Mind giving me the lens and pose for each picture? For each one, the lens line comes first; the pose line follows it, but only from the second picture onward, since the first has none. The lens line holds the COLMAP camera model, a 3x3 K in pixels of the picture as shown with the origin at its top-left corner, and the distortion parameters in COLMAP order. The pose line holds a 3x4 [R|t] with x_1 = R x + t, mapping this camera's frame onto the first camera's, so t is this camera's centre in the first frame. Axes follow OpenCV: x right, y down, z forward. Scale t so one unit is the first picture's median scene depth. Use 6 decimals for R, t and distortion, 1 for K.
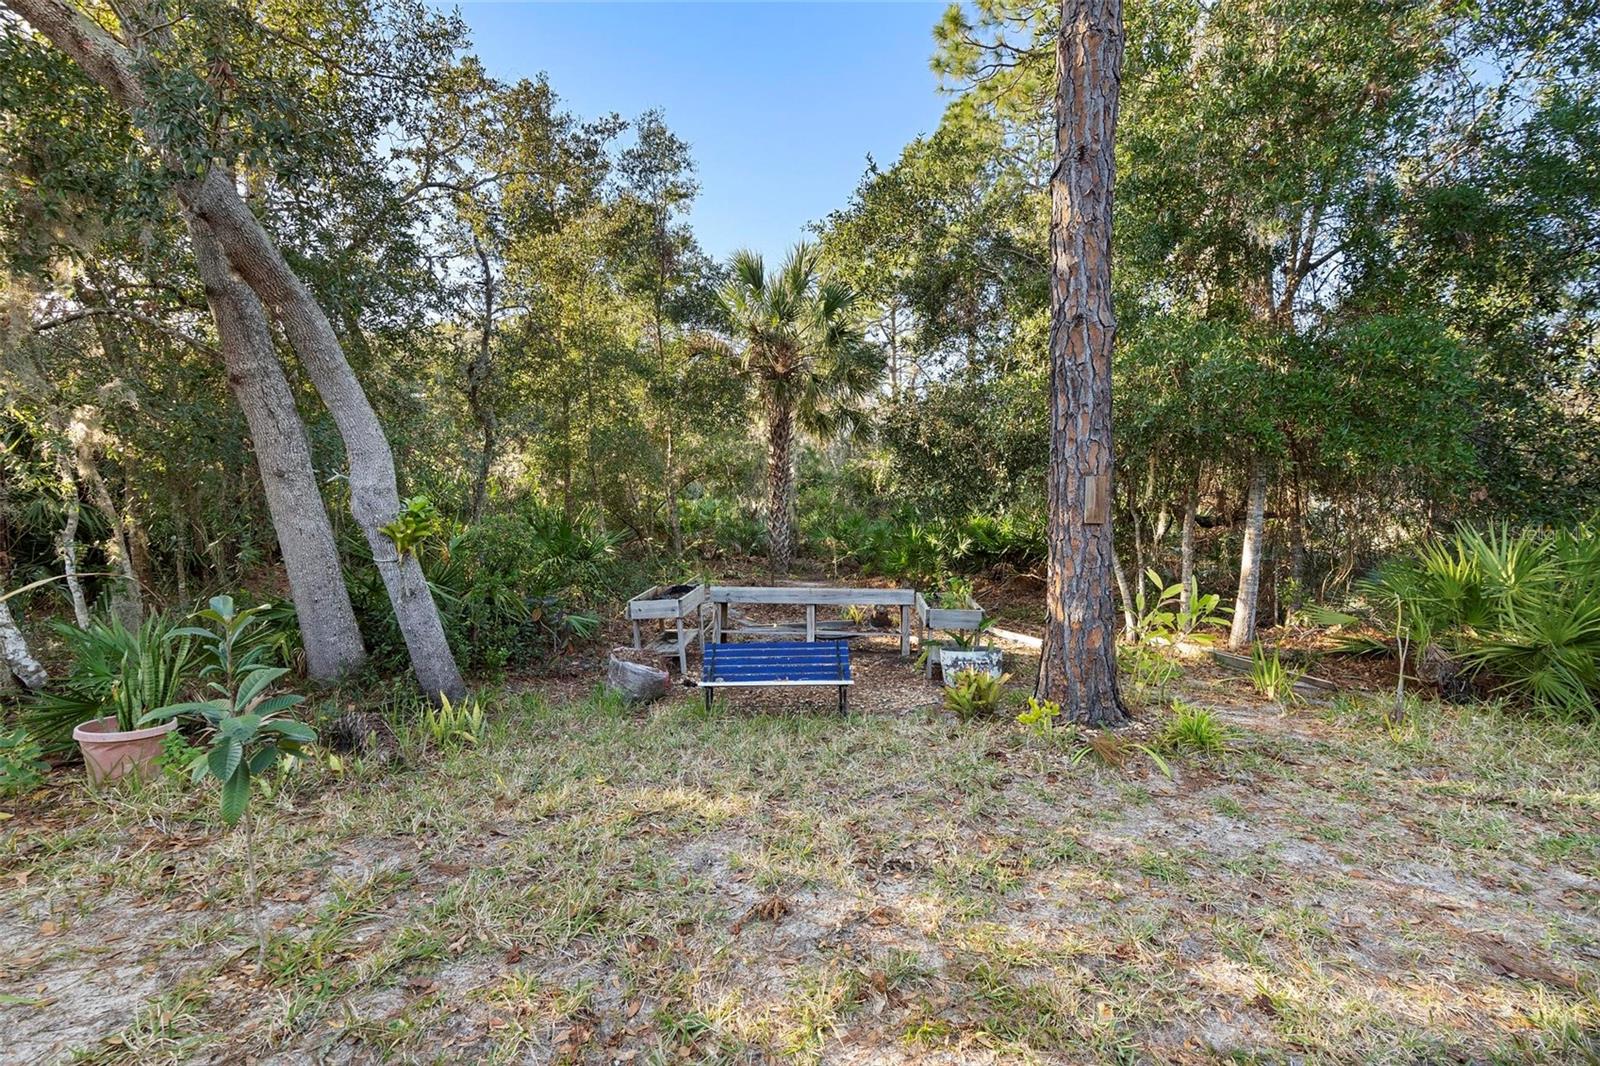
lens RADIAL K [[731.0, 0, 782.2], [0, 731.0, 540.2], [0, 0, 1]] dist [-0.014326, 0.003270]
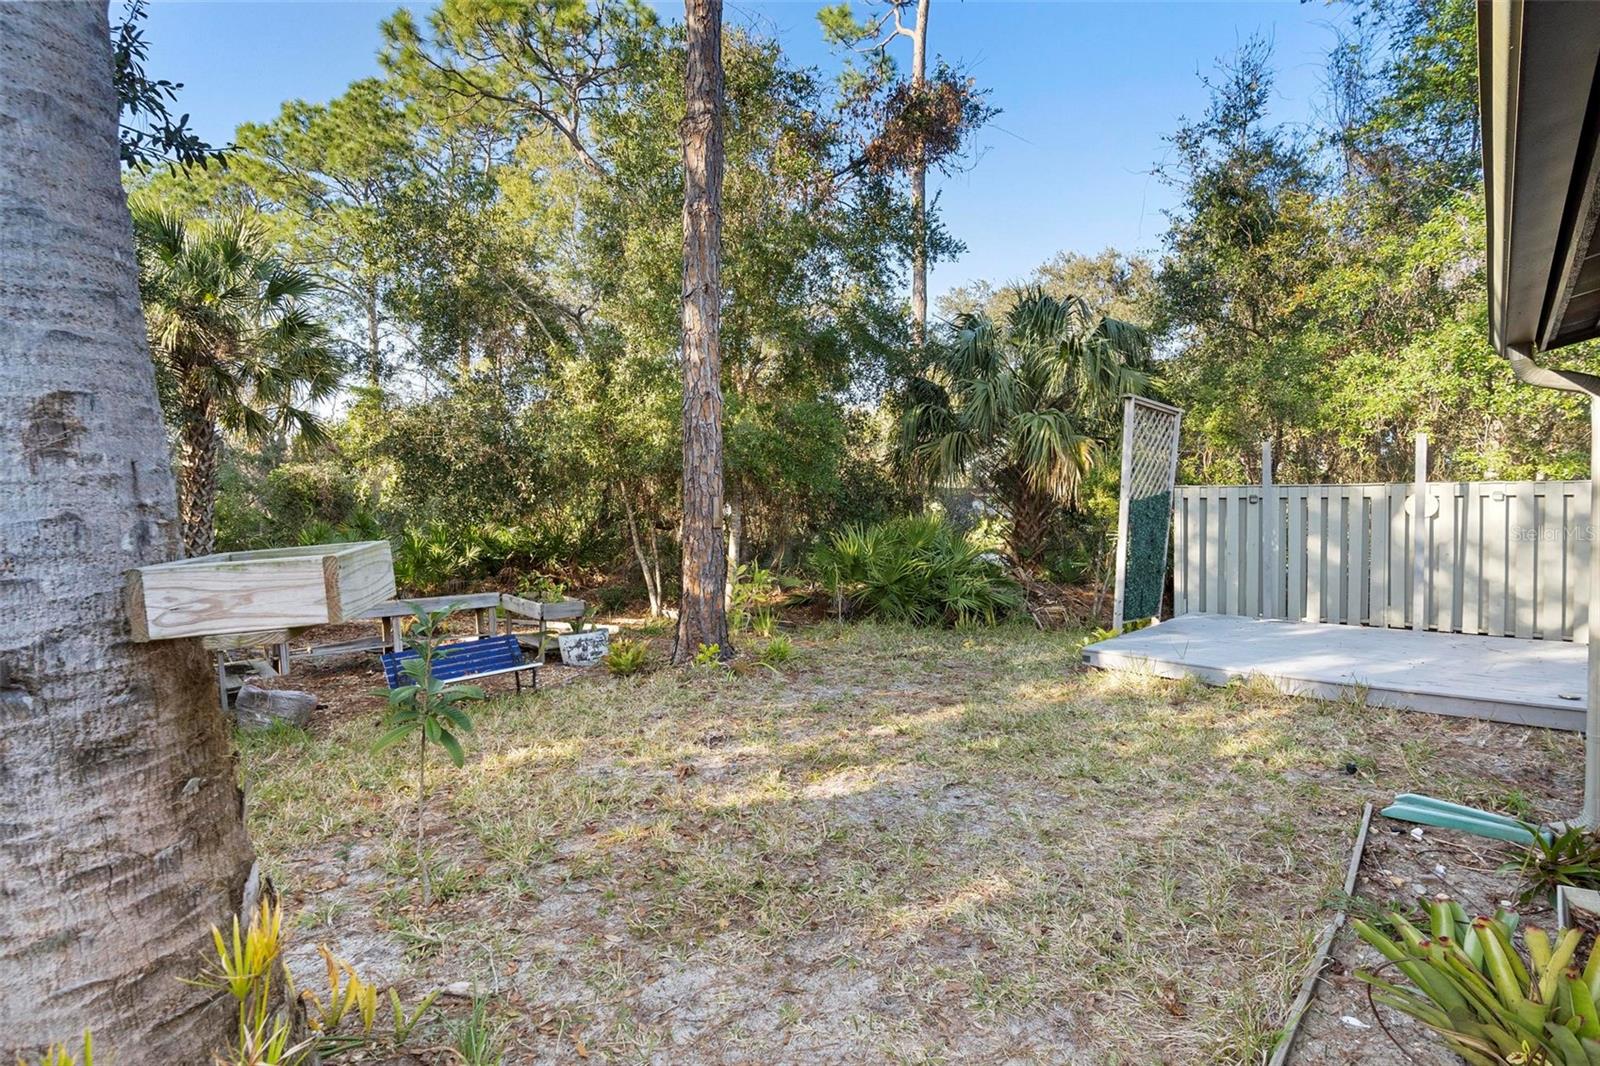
lens RADIAL K [[731.0, 0, 807.0], [0, 731.0, 531.0], [0, 0, 1]] dist [-0.014326, 0.003270]
pose [[0.664143, -0.025719, 0.747163, -0.444057], [0.042593, 0.999087, -0.003469, -0.002127], [-0.746392, 0.034127, 0.664631, -0.123432]]
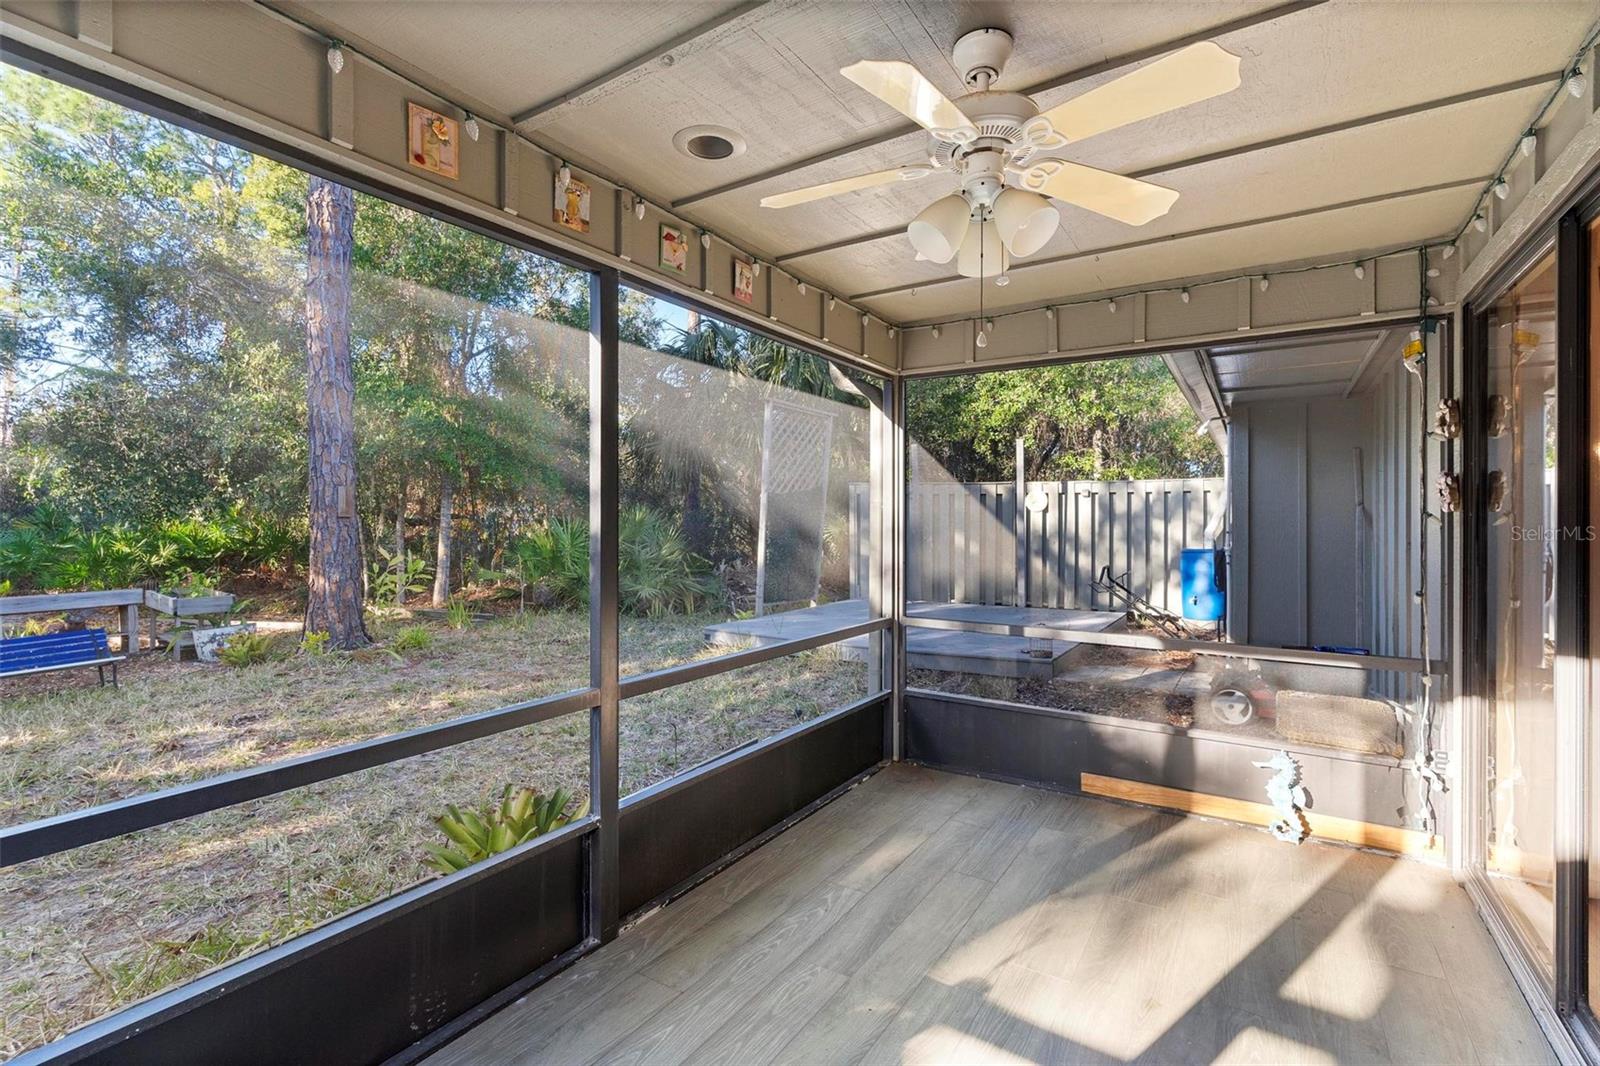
lens RADIAL K [[731.0, 0, 809.1], [0, 731.0, 527.5], [0, 0, 1]] dist [-0.014326, 0.003270]
pose [[0.511855, -0.017320, 0.858897, -0.289923], [0.044532, 0.998987, -0.006394, 0.038927], [-0.857917, 0.041521, 0.512108, -0.466858]]
